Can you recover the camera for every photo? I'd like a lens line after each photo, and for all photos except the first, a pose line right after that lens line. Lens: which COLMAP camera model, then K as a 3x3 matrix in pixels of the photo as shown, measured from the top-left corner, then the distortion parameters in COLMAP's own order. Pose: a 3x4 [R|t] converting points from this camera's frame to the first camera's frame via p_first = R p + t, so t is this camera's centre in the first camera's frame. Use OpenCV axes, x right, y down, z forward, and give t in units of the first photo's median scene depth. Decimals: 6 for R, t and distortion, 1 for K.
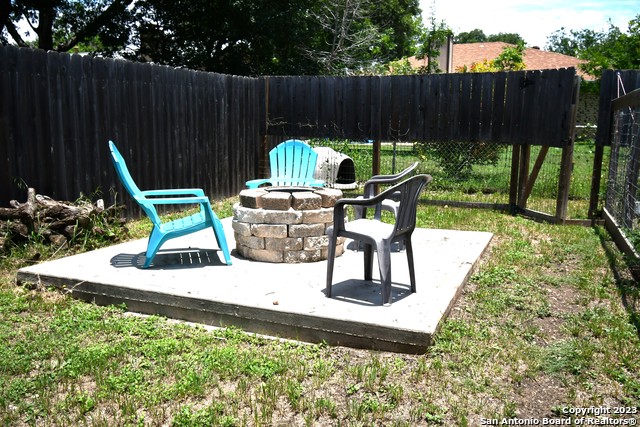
lens RADIAL K [[534.1, 0, 320.0], [0, 534.1, 213.5], [0, 0, 1]] dist [0.004319, 0.000417]
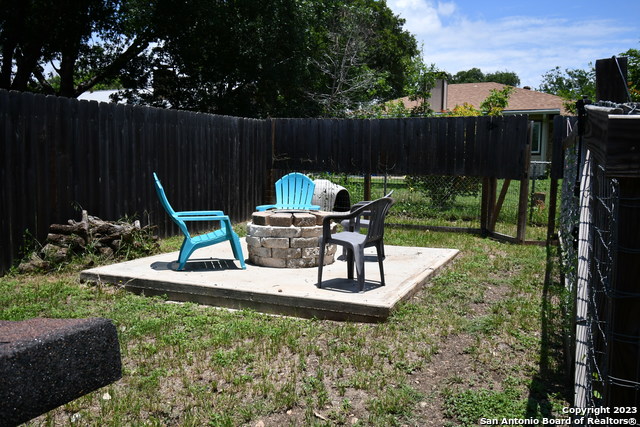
lens RADIAL K [[534.1, 0, 320.0], [0, 534.1, 213.5], [0, 0, 1]] dist [0.004319, 0.000417]
pose [[0.999972, 0.004112, -0.006316, 0.015492], [-0.004501, 0.998011, -0.062886, 0.032313], [0.006045, 0.062913, 0.998001, -0.217235]]
